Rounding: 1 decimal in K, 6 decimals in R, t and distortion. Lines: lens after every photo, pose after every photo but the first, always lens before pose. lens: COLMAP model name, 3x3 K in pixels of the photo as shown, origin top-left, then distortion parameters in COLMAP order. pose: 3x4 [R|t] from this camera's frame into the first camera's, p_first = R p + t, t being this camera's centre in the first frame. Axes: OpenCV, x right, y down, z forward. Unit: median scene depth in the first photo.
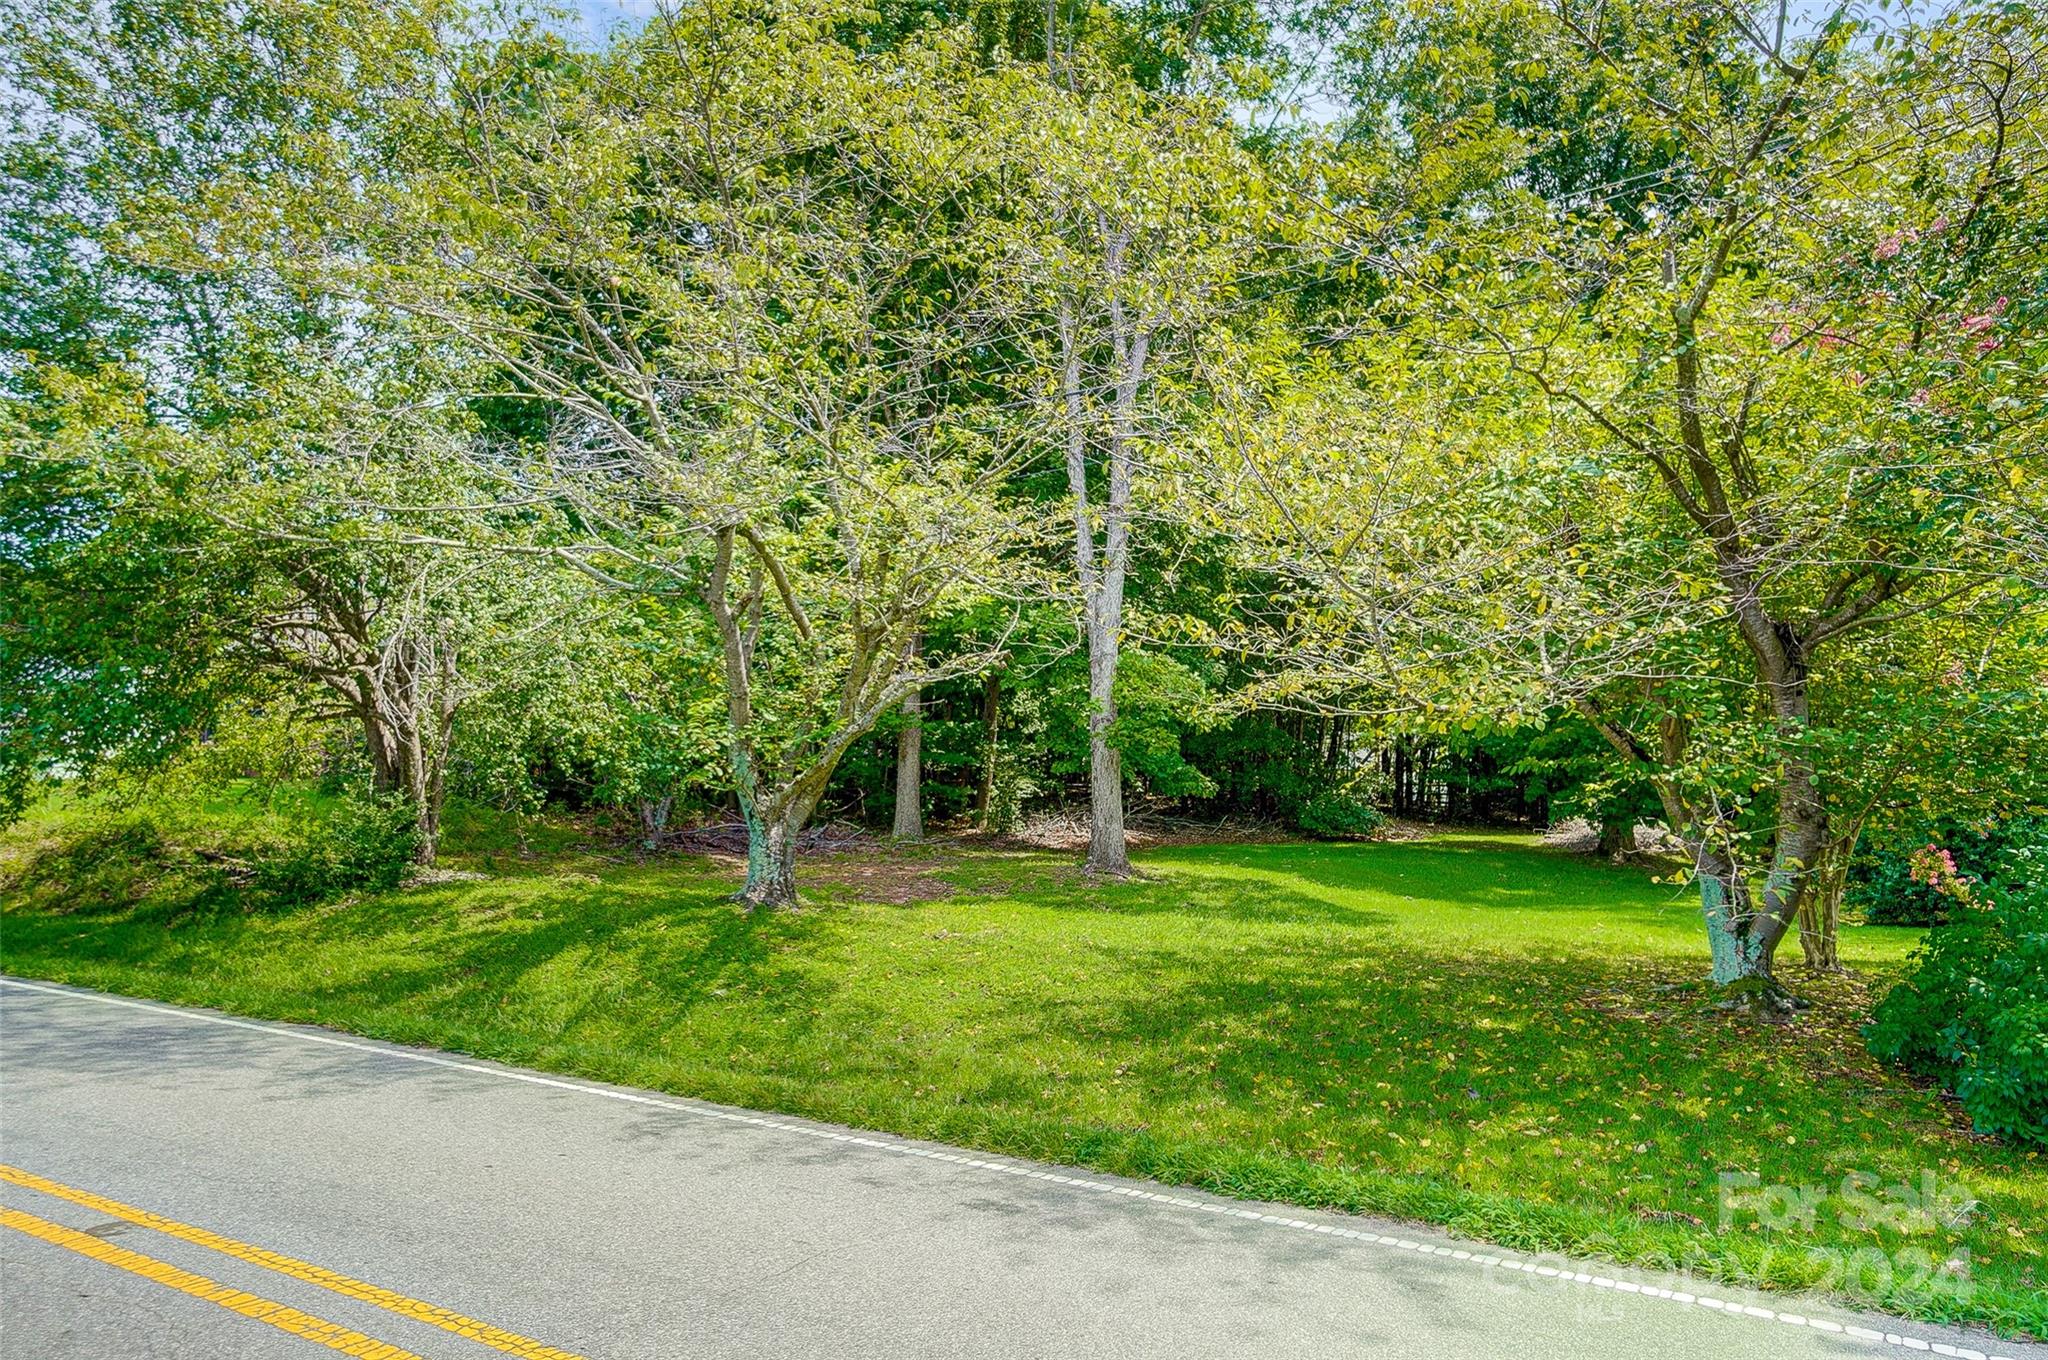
lens RADIAL K [[1393.6, 0, 1017.8], [0, 1393.6, 690.8], [0, 0, 1]] dist [0.027930, -0.001683]
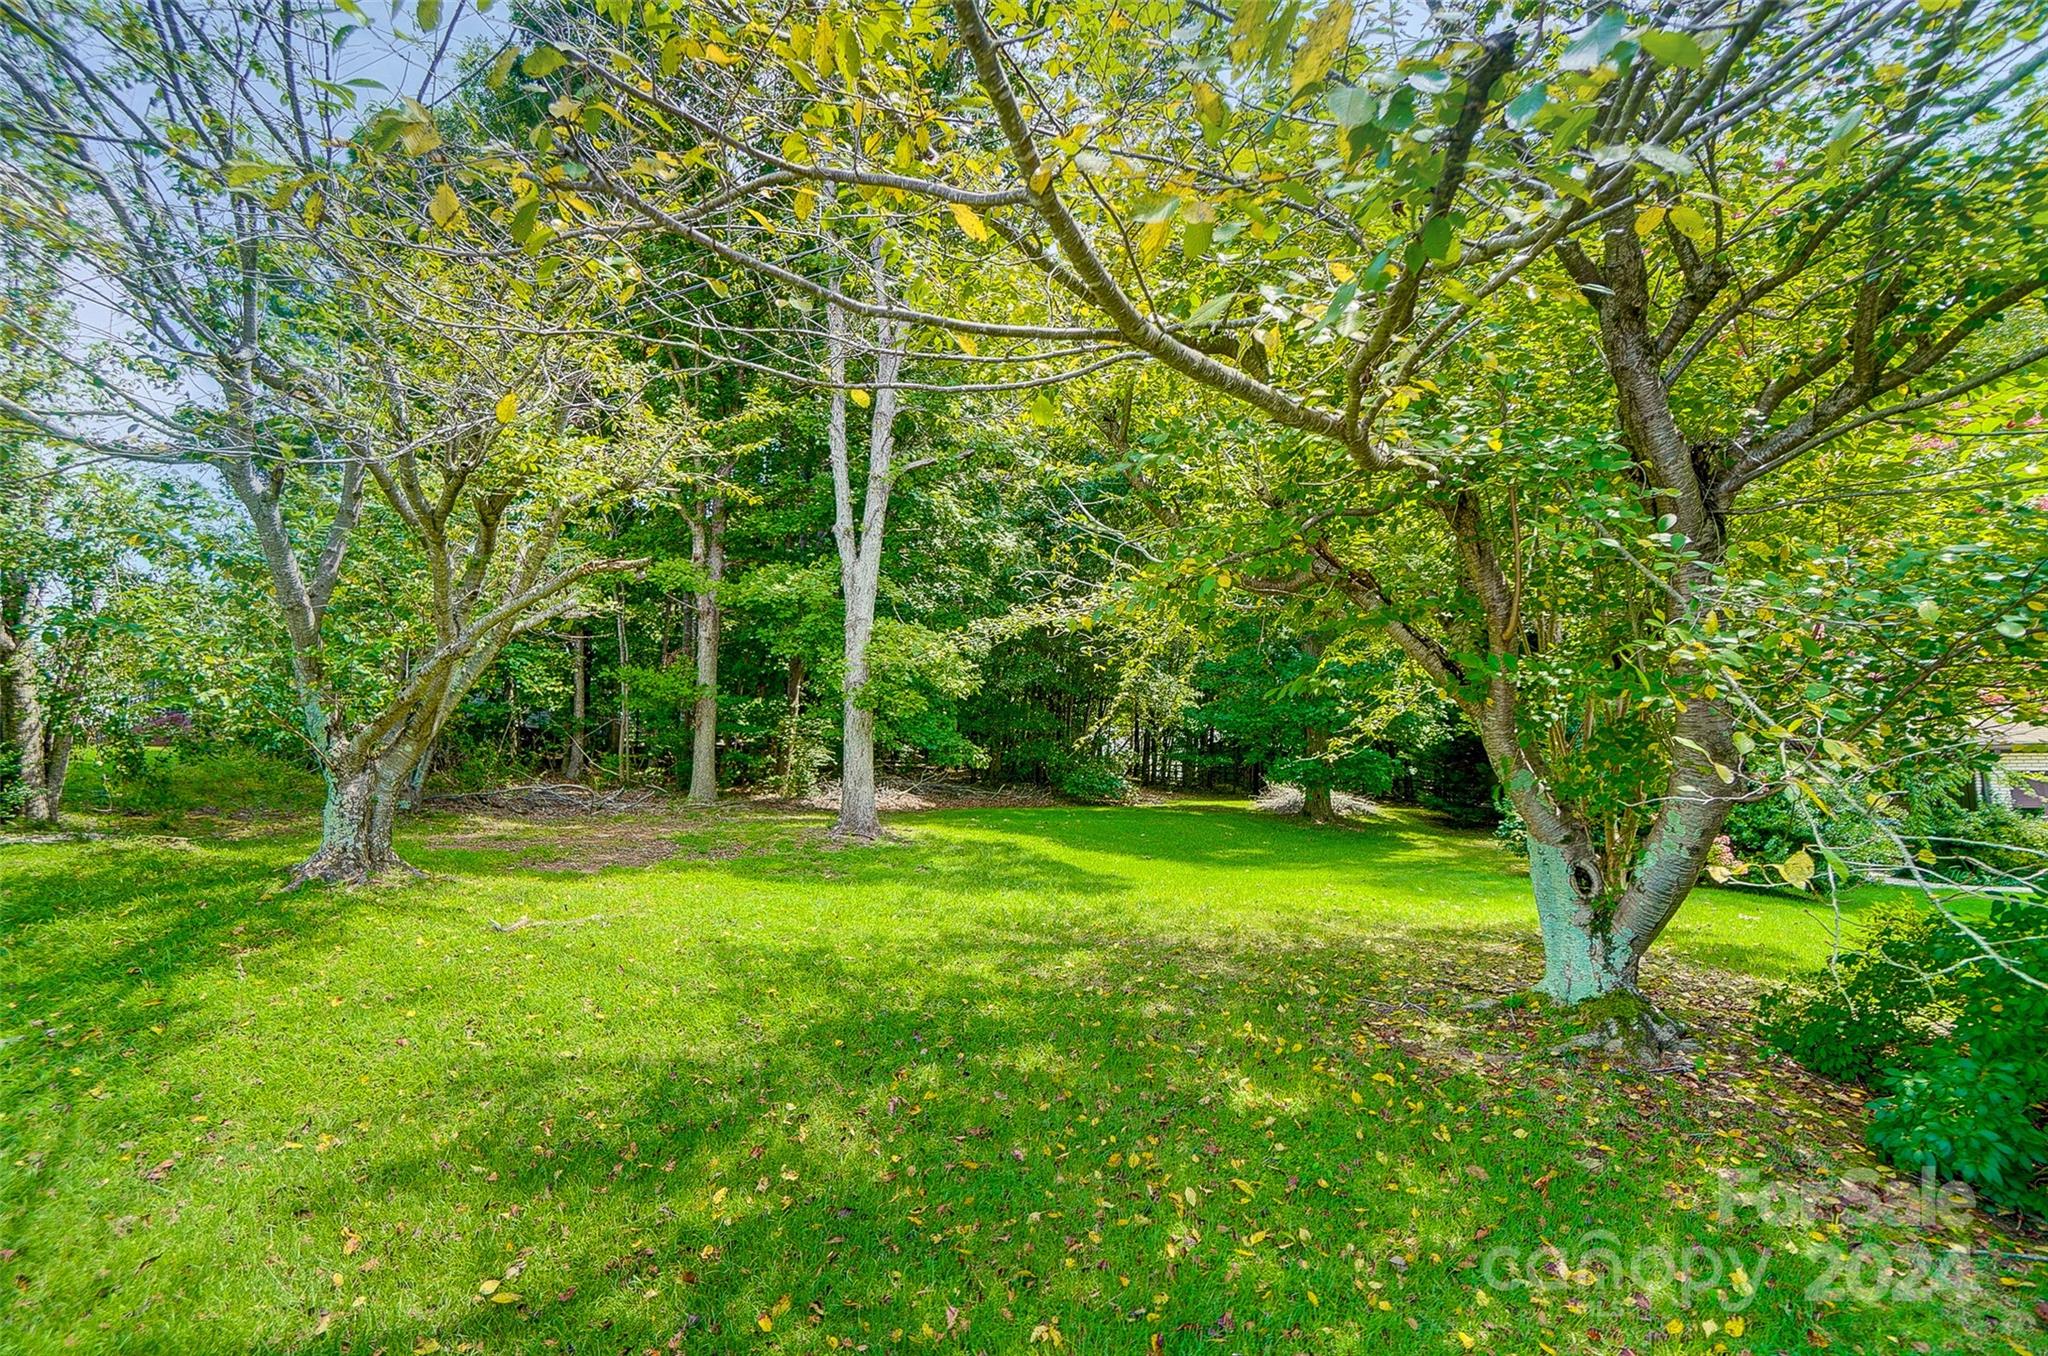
lens RADIAL K [[979.1, 0, 1022.7], [0, 979.1, 682.0], [0, 0, 1]] dist [-0.031774, -0.000039]
pose [[0.990568, 0.017609, 0.135887, 0.090324], [-0.014809, 0.999657, -0.021587, 0.035389], [-0.136221, 0.019371, 0.990489, 0.300307]]
